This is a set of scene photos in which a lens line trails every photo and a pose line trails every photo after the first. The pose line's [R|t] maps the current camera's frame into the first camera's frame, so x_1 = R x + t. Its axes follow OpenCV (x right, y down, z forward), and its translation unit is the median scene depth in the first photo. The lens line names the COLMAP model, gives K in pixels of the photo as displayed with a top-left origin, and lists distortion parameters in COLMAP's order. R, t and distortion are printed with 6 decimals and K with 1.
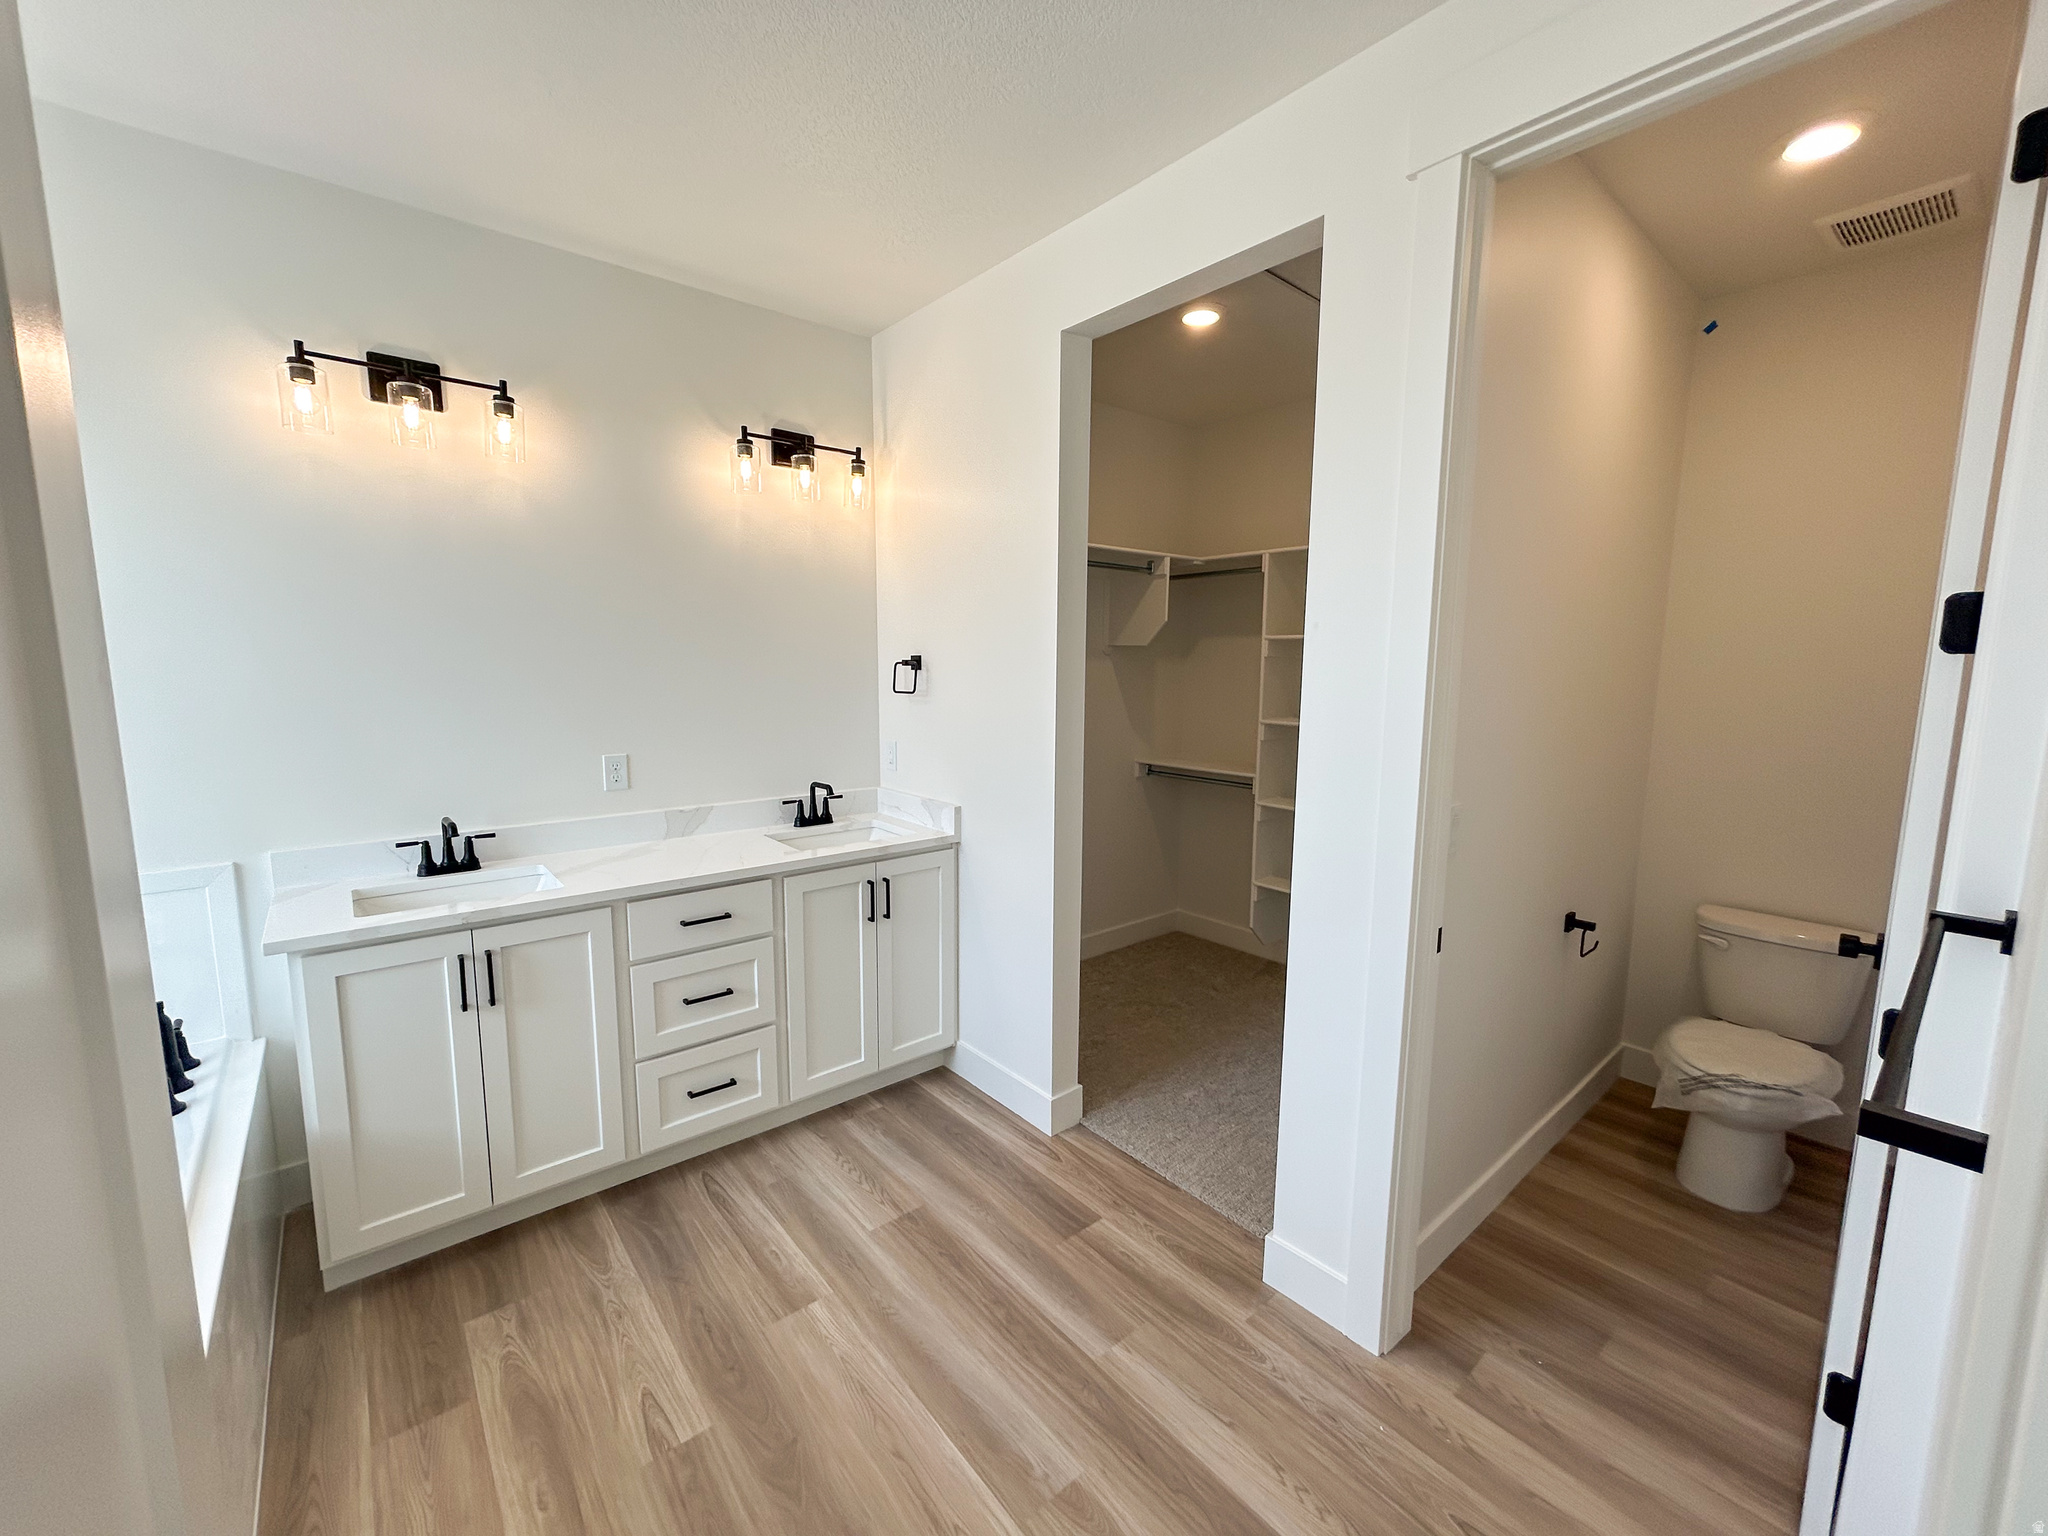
lens RADIAL K [[823.3, 0, 1020.1], [0, 823.3, 763.7], [0, 0, 1]] dist [-0.002425, 0.000397]
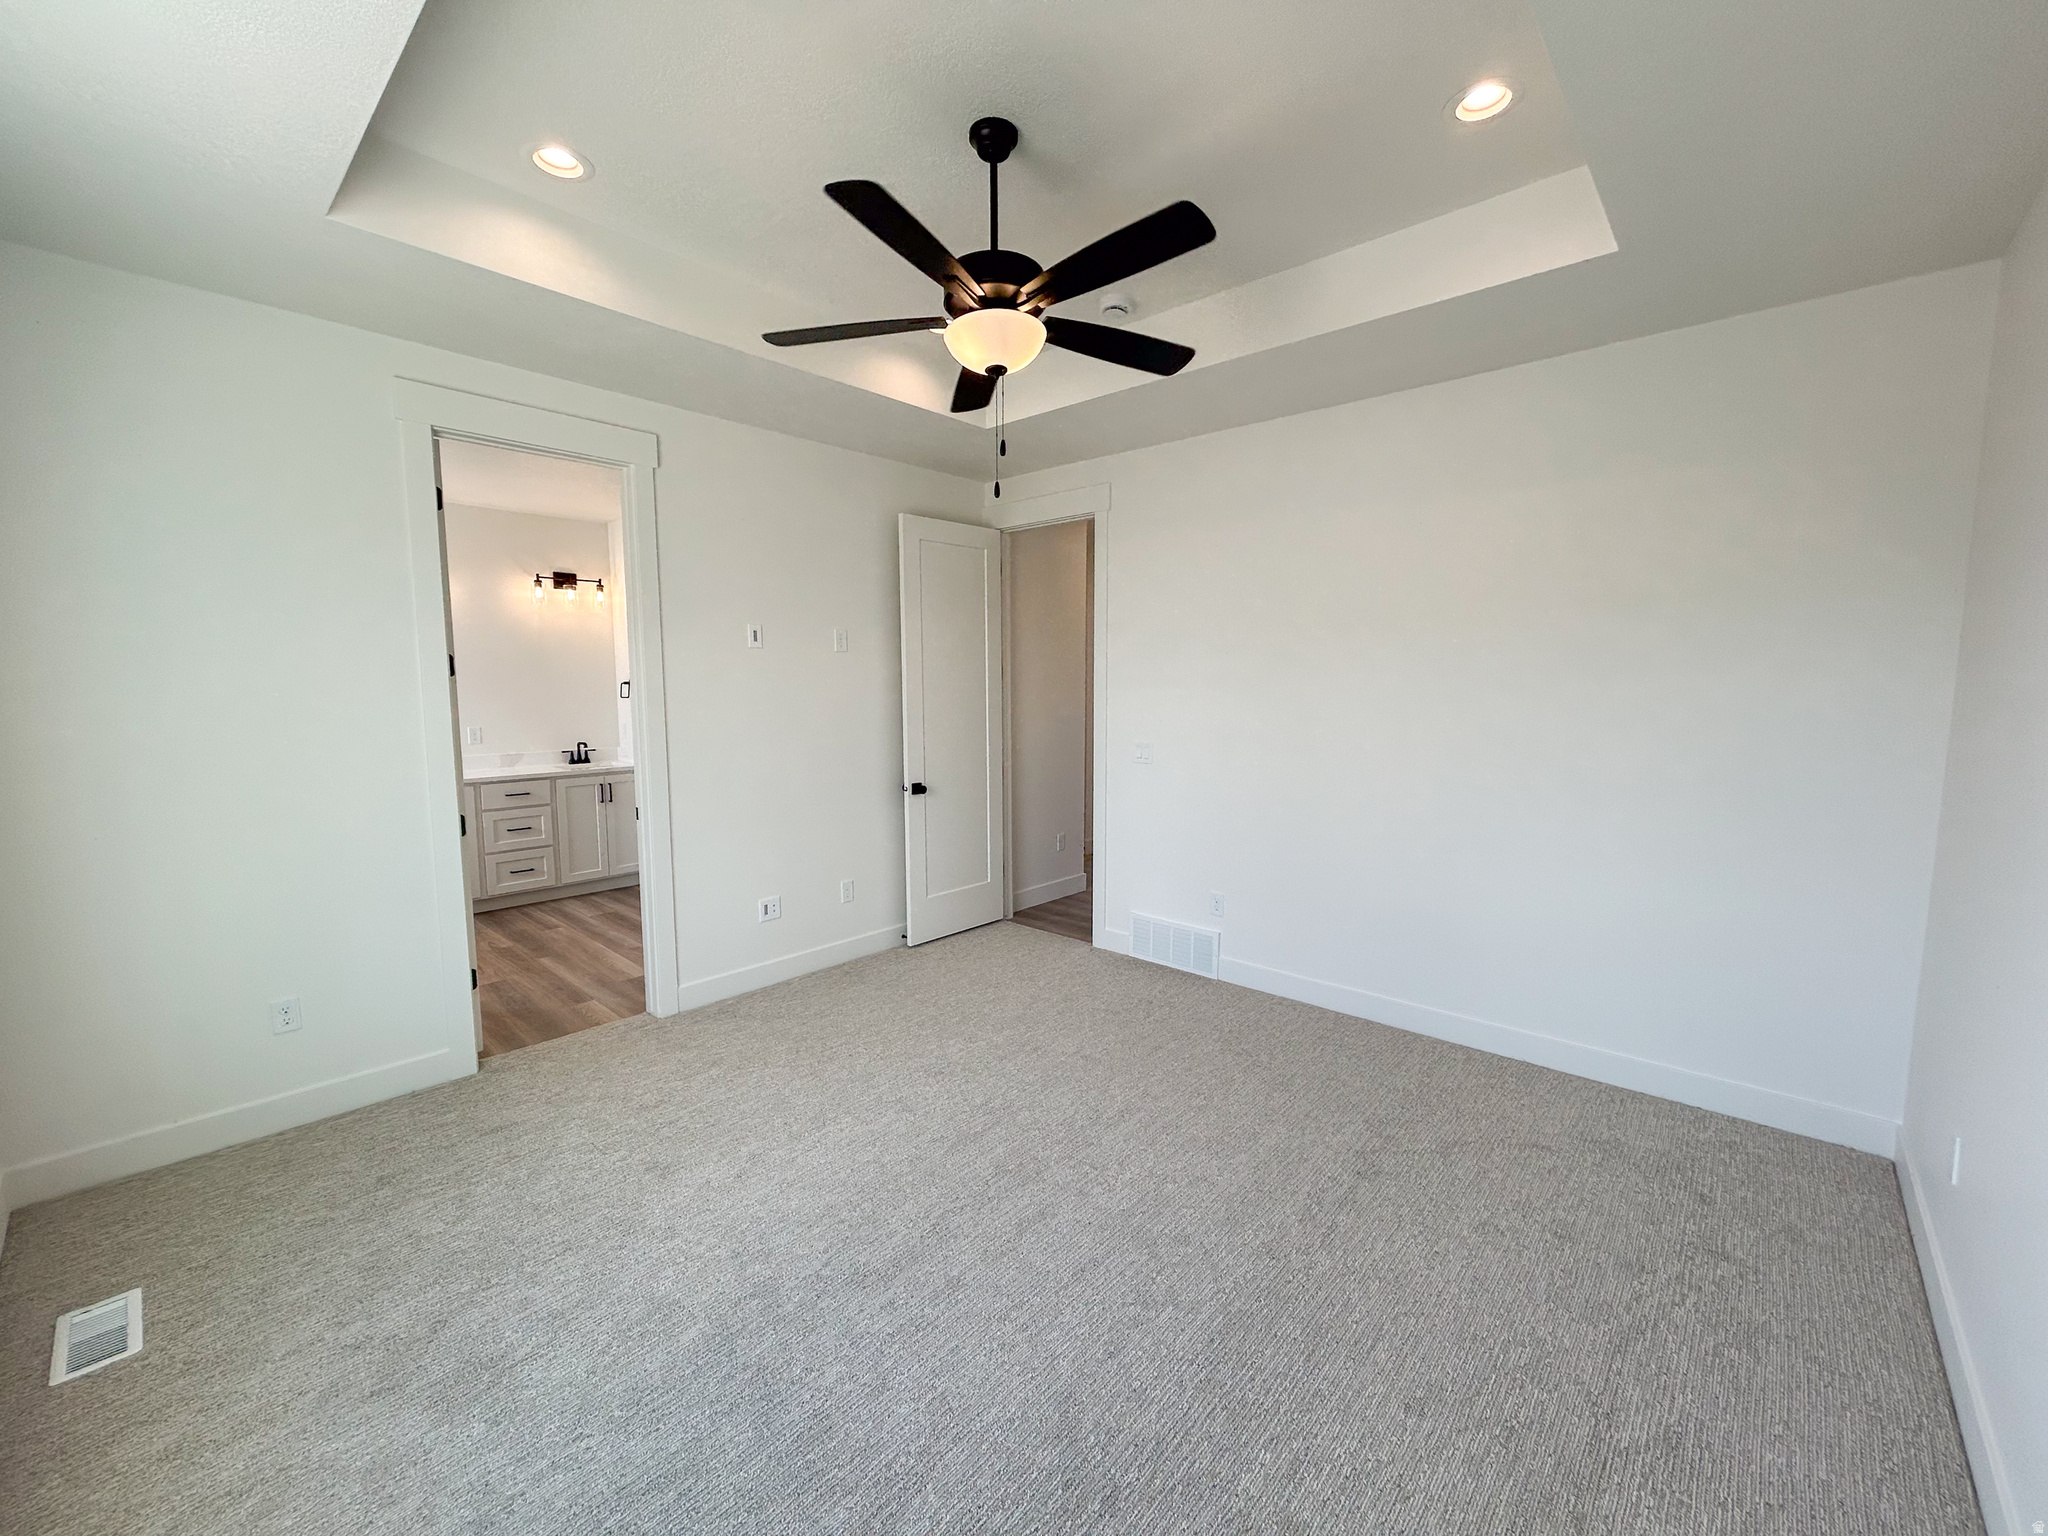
lens RADIAL K [[823.3, 0, 1007.1], [0, 823.3, 756.1], [0, 0, 1]] dist [-0.002425, 0.000397]
pose [[0.992057, -0.027803, 0.122675, 0.629479], [0.032671, 0.998749, -0.037851, 0.193363], [-0.121469, 0.041558, 0.991725, -1.311246]]
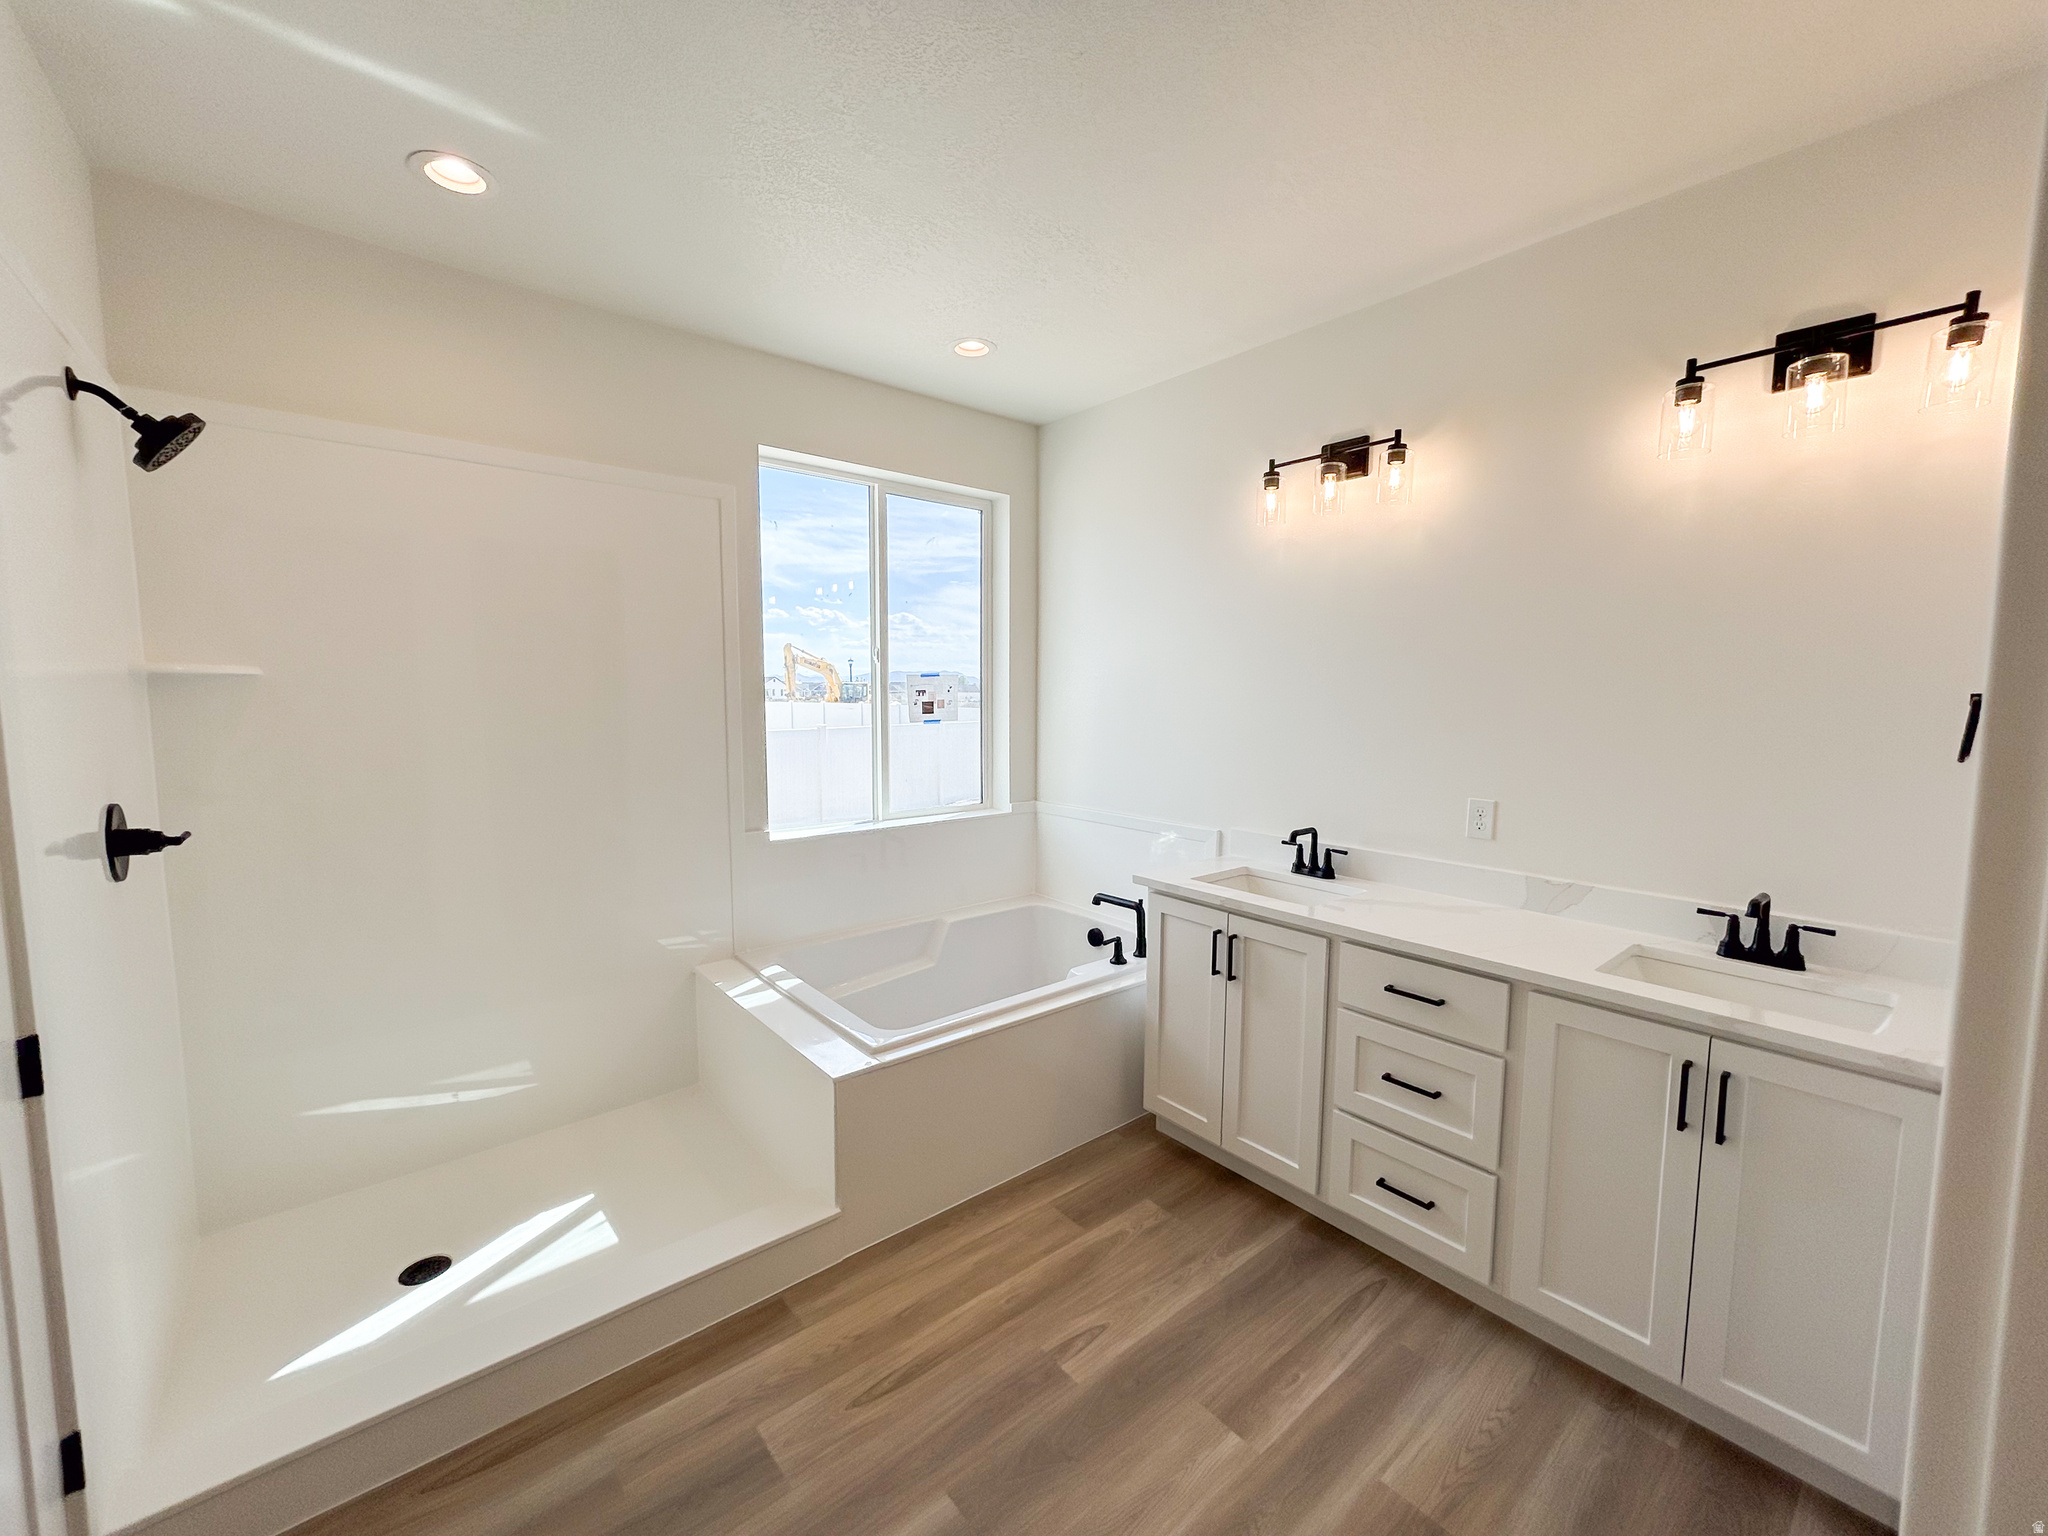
lens RADIAL K [[823.3, 0, 1027.2], [0, 823.3, 765.7], [0, 0, 1]] dist [-0.002425, 0.000397]
pose [[0.000667, 0.083490, -0.996508, 0.403256], [-0.135808, 0.987284, 0.082626, -0.055046], [0.990735, 0.135279, 0.011997, 0.503993]]
